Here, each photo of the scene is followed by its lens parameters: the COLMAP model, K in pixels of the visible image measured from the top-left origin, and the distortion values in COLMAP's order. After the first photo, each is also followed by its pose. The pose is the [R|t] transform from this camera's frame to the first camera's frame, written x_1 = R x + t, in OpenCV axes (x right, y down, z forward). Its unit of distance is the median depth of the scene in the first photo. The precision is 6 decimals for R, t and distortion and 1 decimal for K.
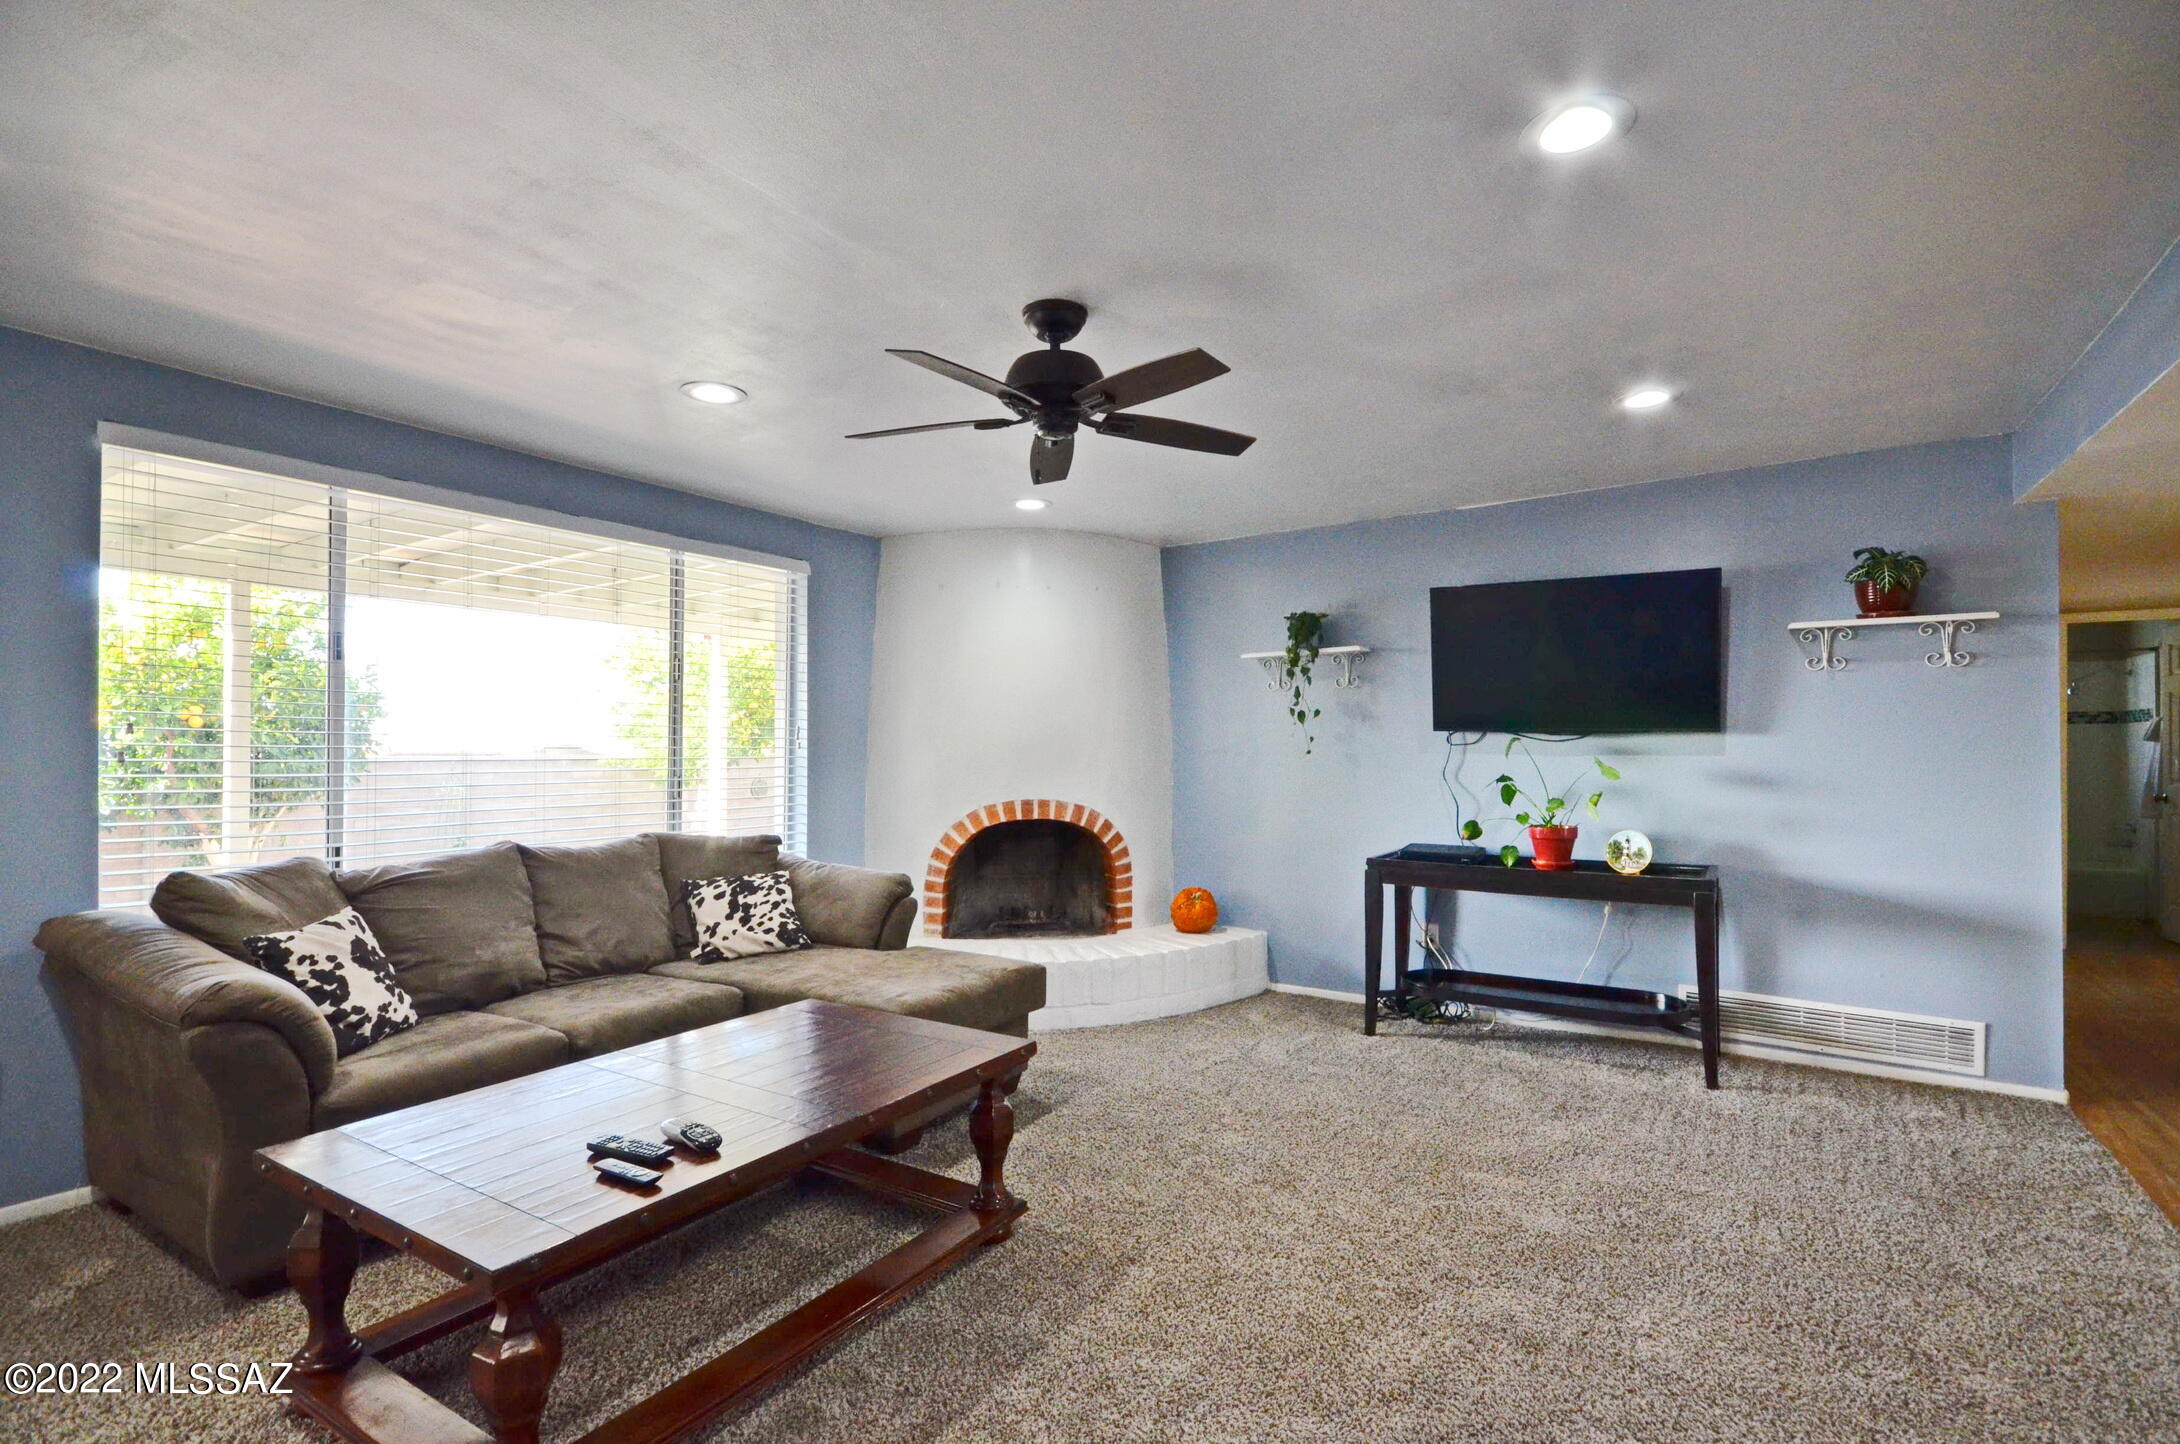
lens RADIAL K [[965.6, 0, 1134.0], [0, 965.6, 727.1], [0, 0, 1]] dist [-0.003565, -0.000730]
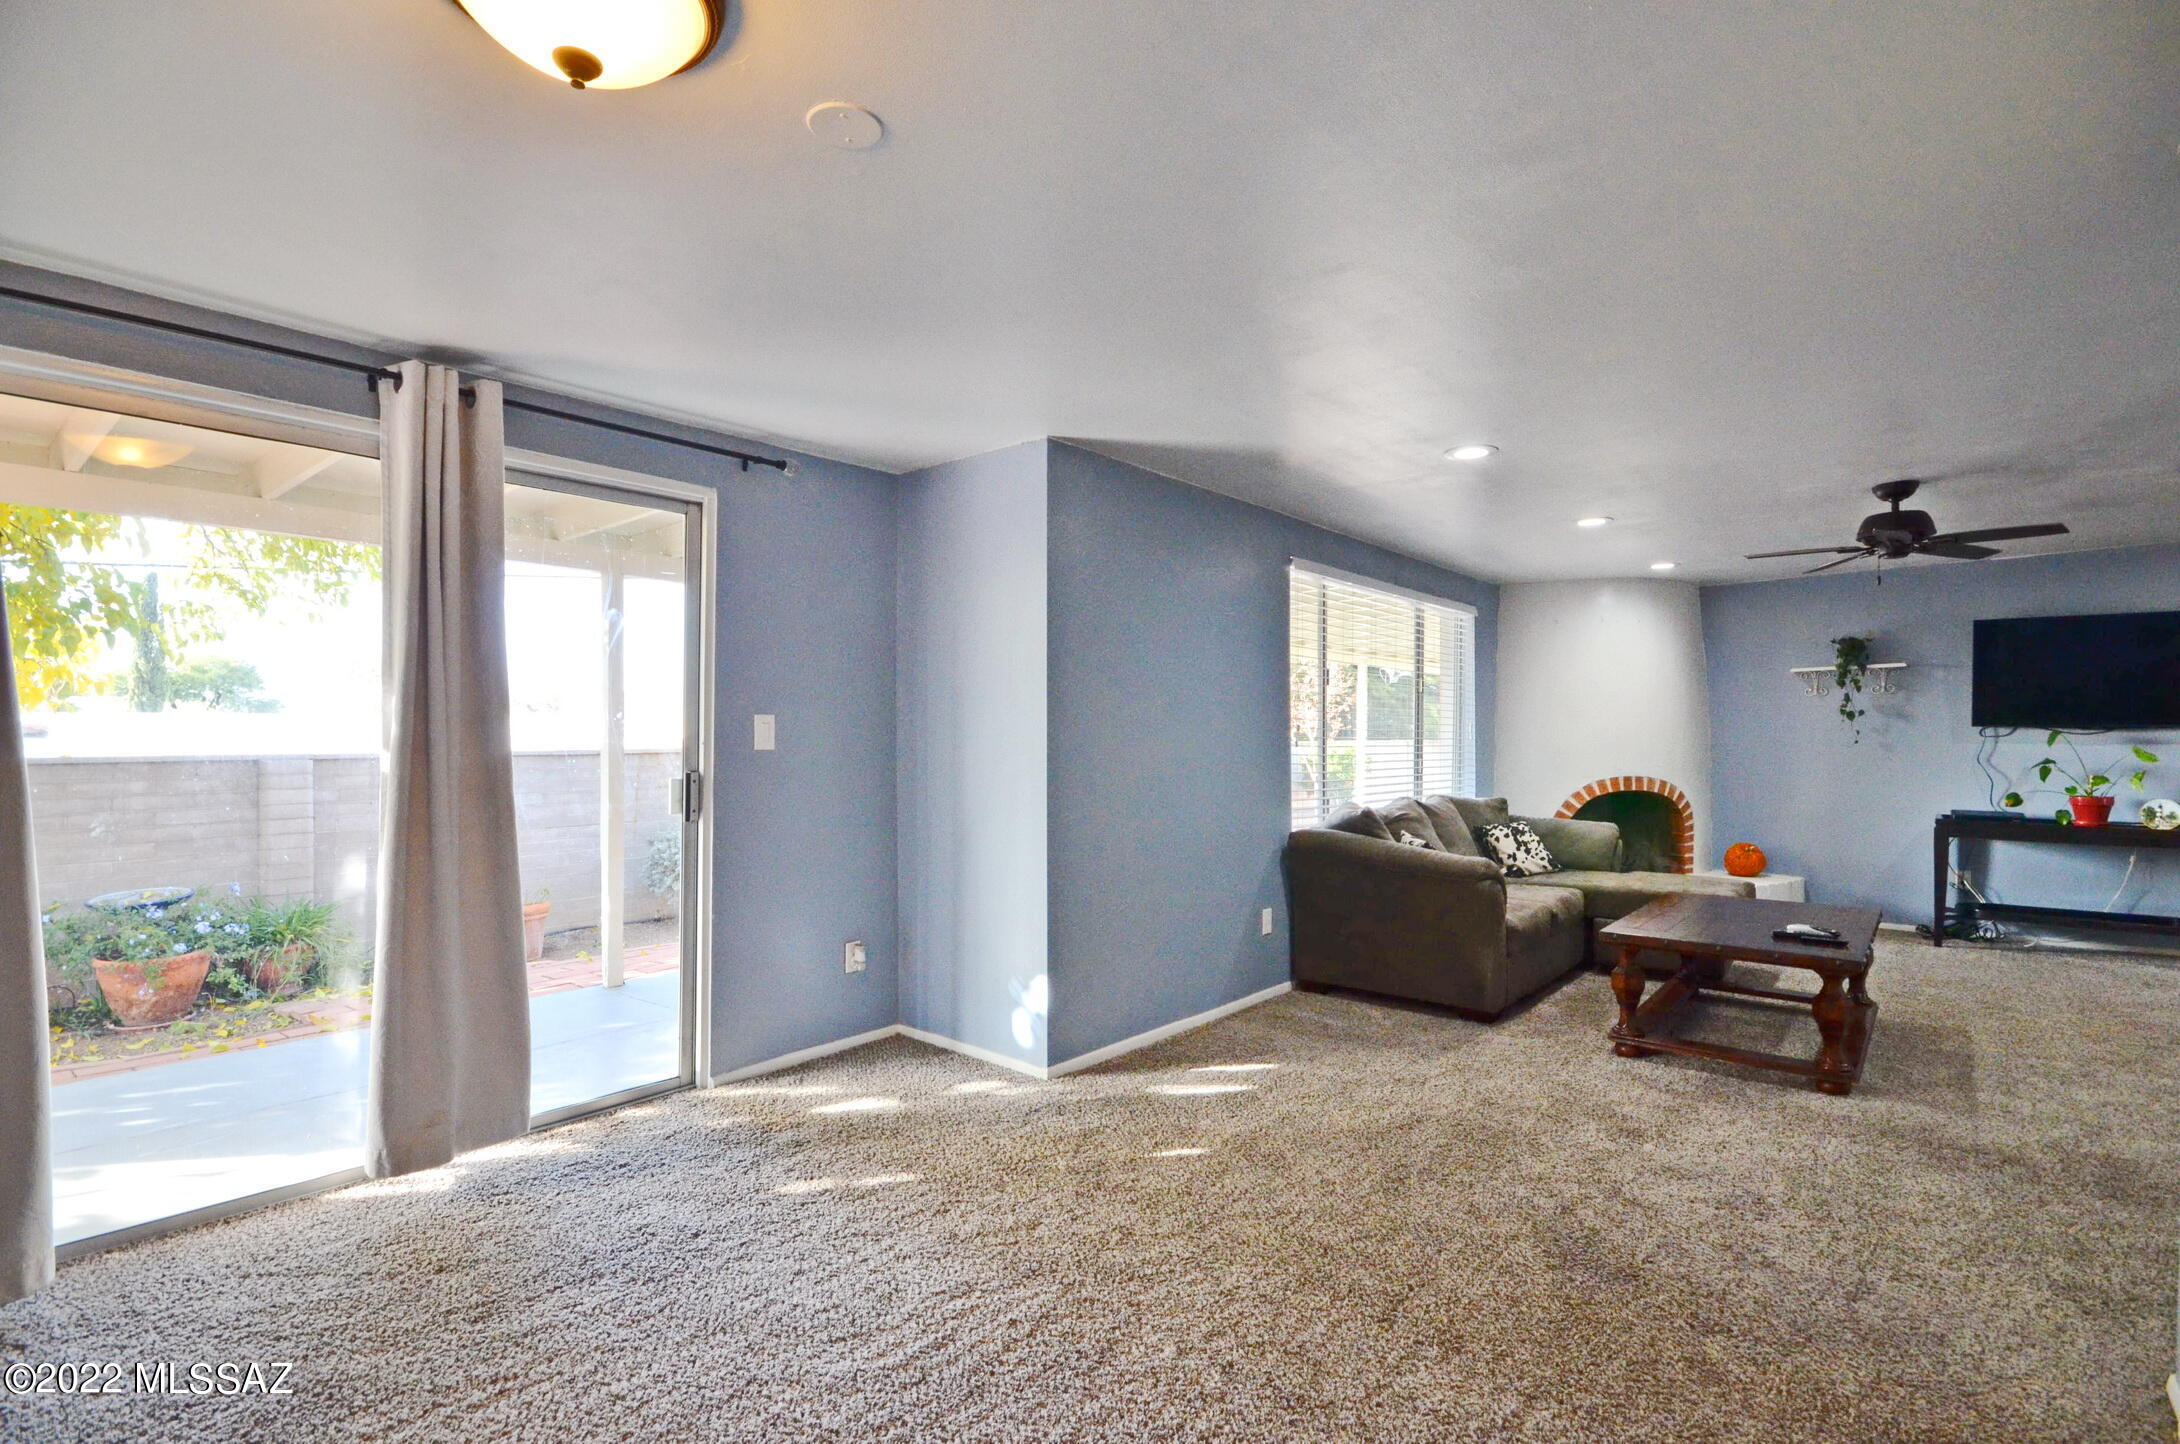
lens RADIAL K [[1017.3, 0, 1112.5], [0, 1017.3, 738.2], [0, 0, 1]] dist [0.000918, 0.000306]
pose [[0.992486, 0.001774, -0.122348, -0.711333], [0.001315, 0.999683, 0.025160, -0.017346], [0.122354, -0.025131, 0.992168, -0.560450]]
